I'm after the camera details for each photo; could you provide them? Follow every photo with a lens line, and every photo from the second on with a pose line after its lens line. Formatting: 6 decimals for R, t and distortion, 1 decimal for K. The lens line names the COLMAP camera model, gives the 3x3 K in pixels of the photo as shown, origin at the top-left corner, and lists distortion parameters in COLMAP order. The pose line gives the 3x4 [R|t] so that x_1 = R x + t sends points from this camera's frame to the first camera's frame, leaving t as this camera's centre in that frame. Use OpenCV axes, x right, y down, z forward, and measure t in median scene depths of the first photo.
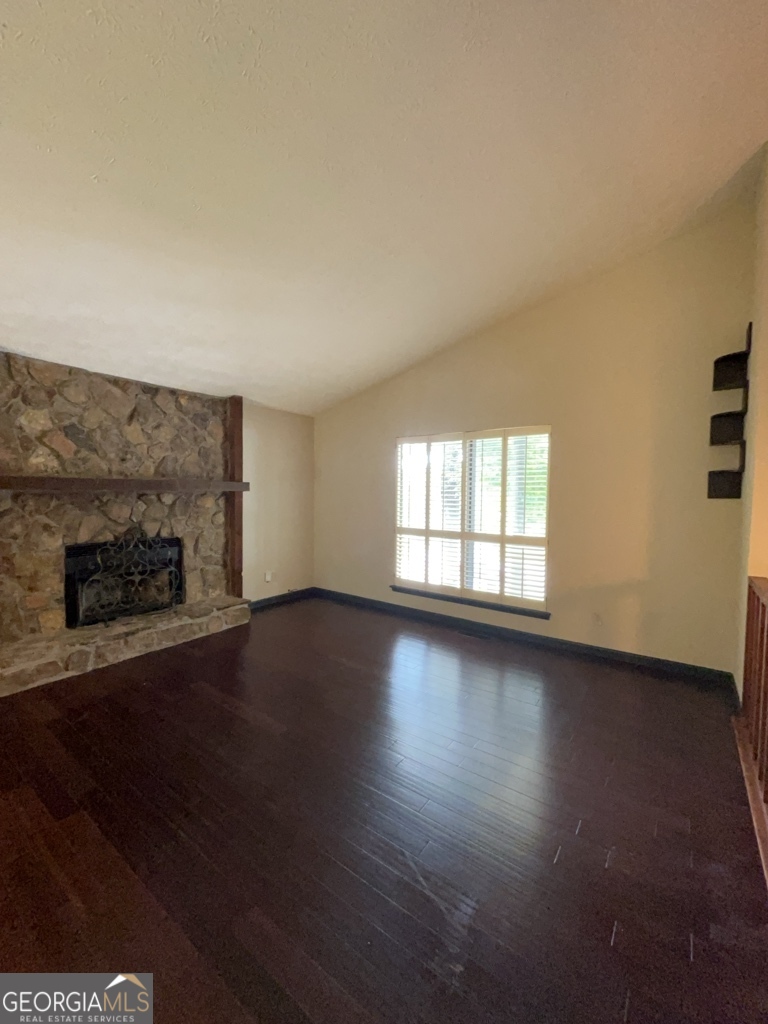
lens RADIAL K [[413.0, 0, 384.2], [0, 413.0, 508.4], [0, 0, 1]] dist [0.002214, 0.000169]
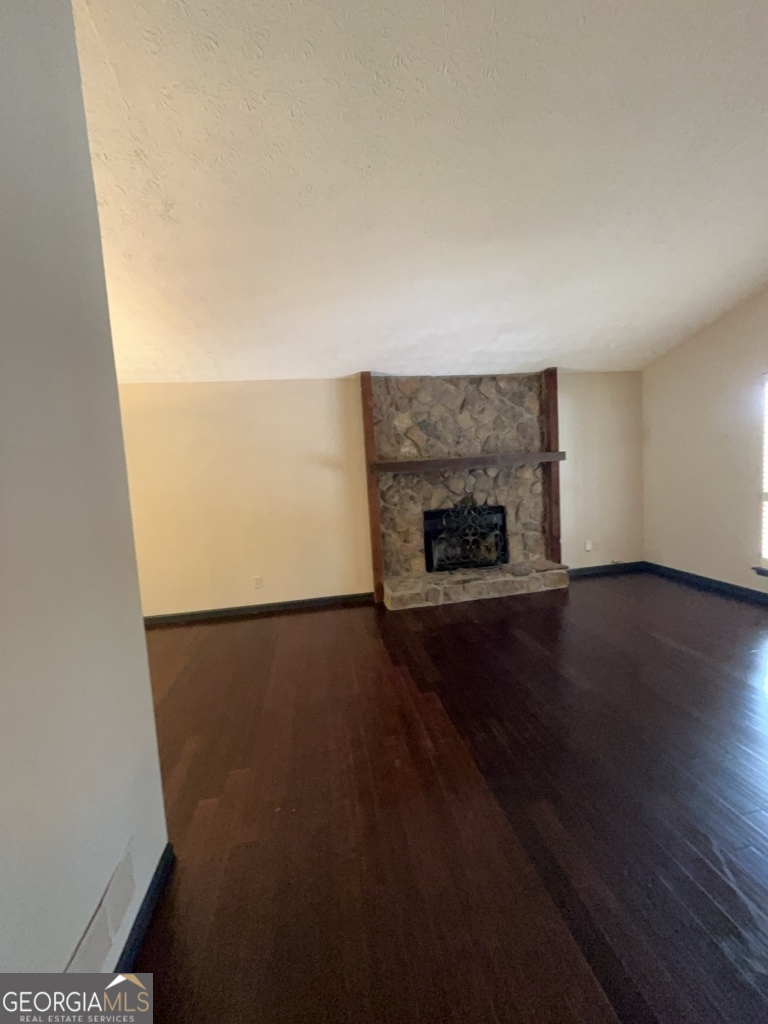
lens RADIAL K [[413.0, 0, 386.5], [0, 413.0, 510.5], [0, 0, 1]] dist [0.002214, 0.000169]
pose [[0.722989, 0.008870, -0.690803, 0.065614], [0.043943, 0.997302, 0.058795, 0.002599], [0.689461, -0.072864, 0.720649, -0.050055]]
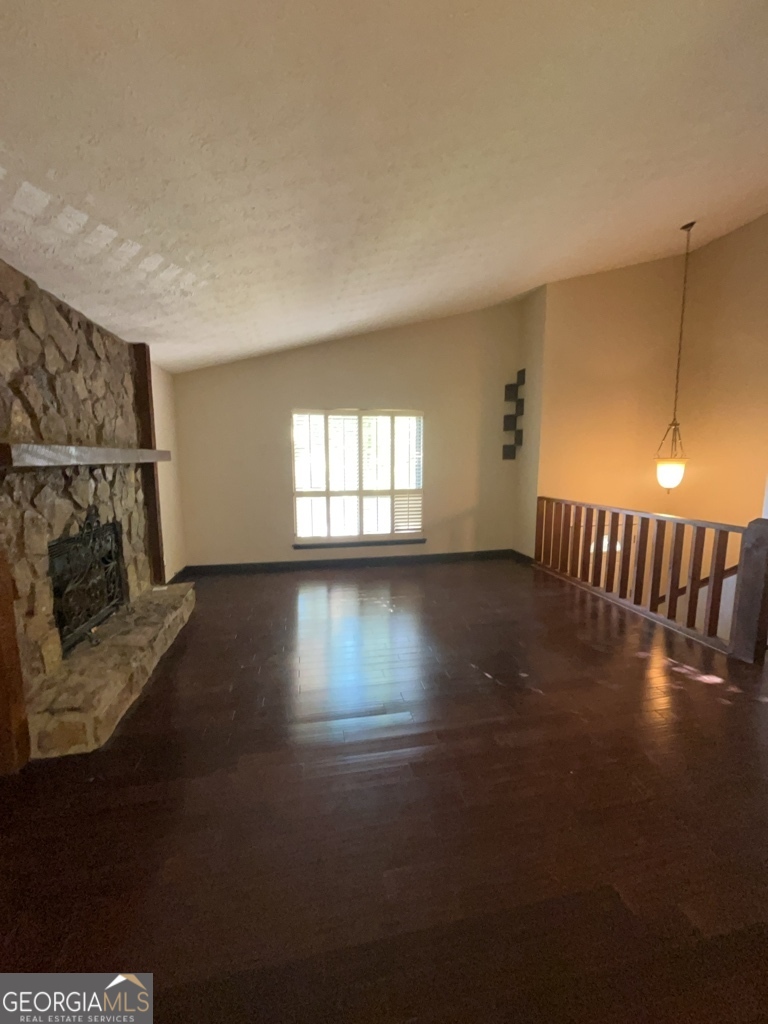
lens RADIAL K [[415.2, 0, 381.3], [0, 415.2, 508.8], [0, 0, 1]] dist [0.001345, 0.000668]
pose [[0.673640, -0.104856, 0.731584, -0.762812], [0.040394, 0.993628, 0.105219, -0.018389], [-0.737955, -0.041328, 0.673583, 0.102709]]
